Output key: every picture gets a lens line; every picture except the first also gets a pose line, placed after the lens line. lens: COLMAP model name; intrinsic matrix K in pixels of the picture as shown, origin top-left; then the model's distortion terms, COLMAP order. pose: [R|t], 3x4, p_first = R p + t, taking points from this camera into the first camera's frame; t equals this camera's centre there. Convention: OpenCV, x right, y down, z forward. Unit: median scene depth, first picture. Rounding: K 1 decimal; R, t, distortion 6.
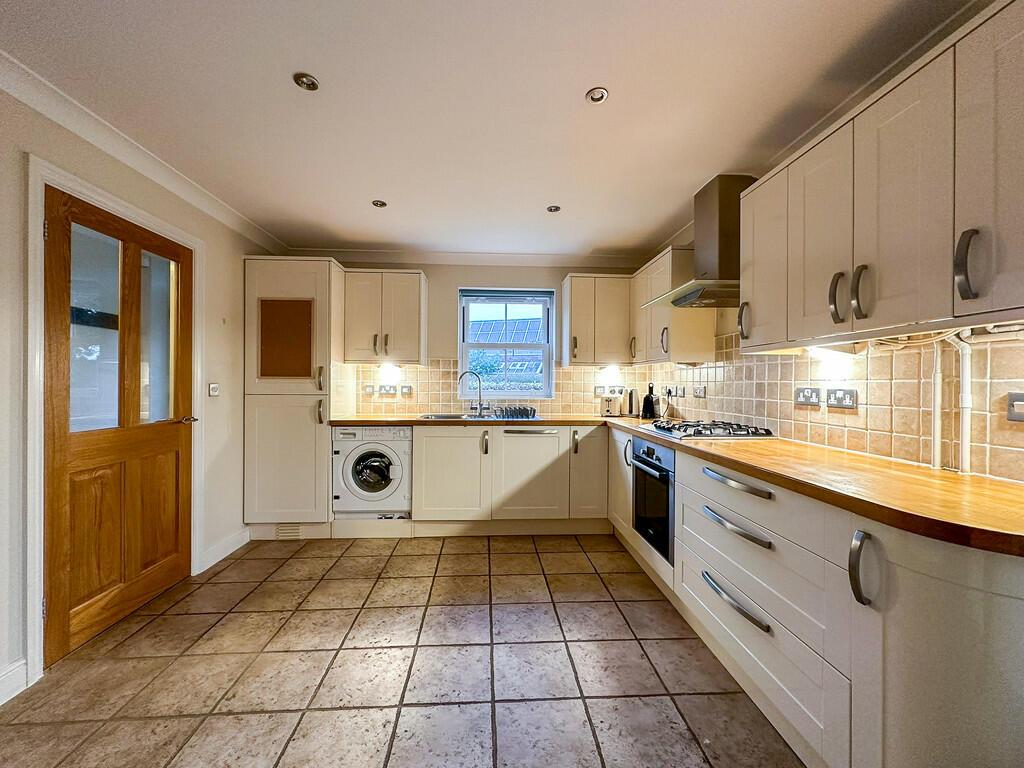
lens RADIAL K [[425.1, 0, 508.9], [0, 425.1, 375.9], [0, 0, 1]] dist [-0.001240, 0.000226]
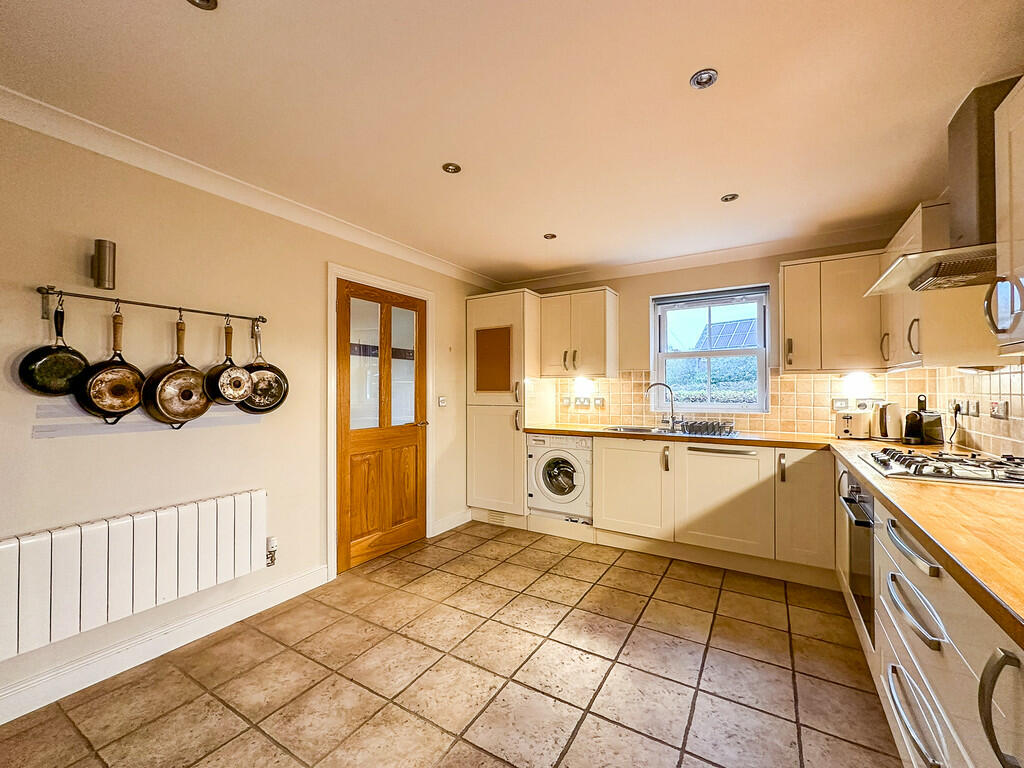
lens RADIAL K [[425.1, 0, 508.9], [0, 425.1, 375.9], [0, 0, 1]] dist [-0.001240, 0.000226]
pose [[0.816057, -0.025894, -0.577391, 0.227590], [0.016235, 0.999629, -0.021883, -0.013795], [0.577744, 0.008484, 0.816174, 0.023460]]
